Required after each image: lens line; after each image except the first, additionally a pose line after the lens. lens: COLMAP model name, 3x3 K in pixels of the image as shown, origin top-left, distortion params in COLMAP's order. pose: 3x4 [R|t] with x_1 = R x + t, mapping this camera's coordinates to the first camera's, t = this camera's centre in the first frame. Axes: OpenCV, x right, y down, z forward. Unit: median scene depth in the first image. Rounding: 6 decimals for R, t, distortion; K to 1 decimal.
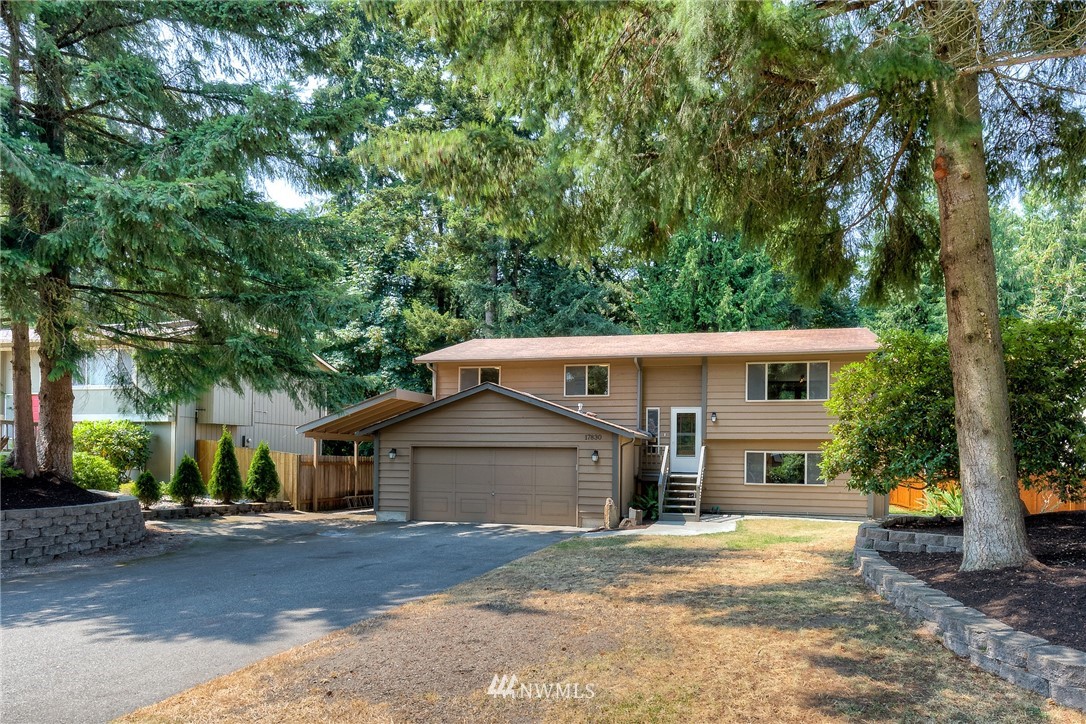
lens RADIAL K [[536.8, 0, 543.8], [0, 536.8, 421.8], [0, 0, 1]] dist [0.001262, -0.000768]
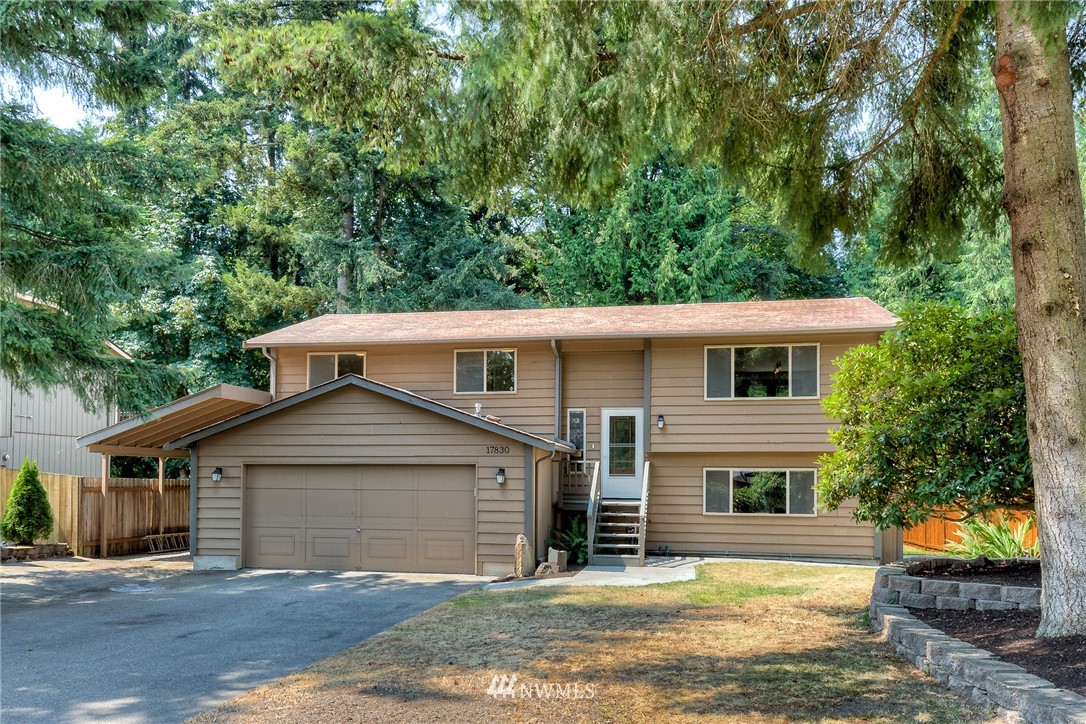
lens RADIAL K [[759.6, 0, 543.0], [0, 759.6, 420.0], [0, 0, 1]] dist [0.037519, 0.000848]
pose [[0.999902, -0.004013, 0.013447, 0.138512], [0.004165, 0.999927, -0.011306, 0.000055], [-0.013401, 0.011361, 0.999846, -0.022693]]
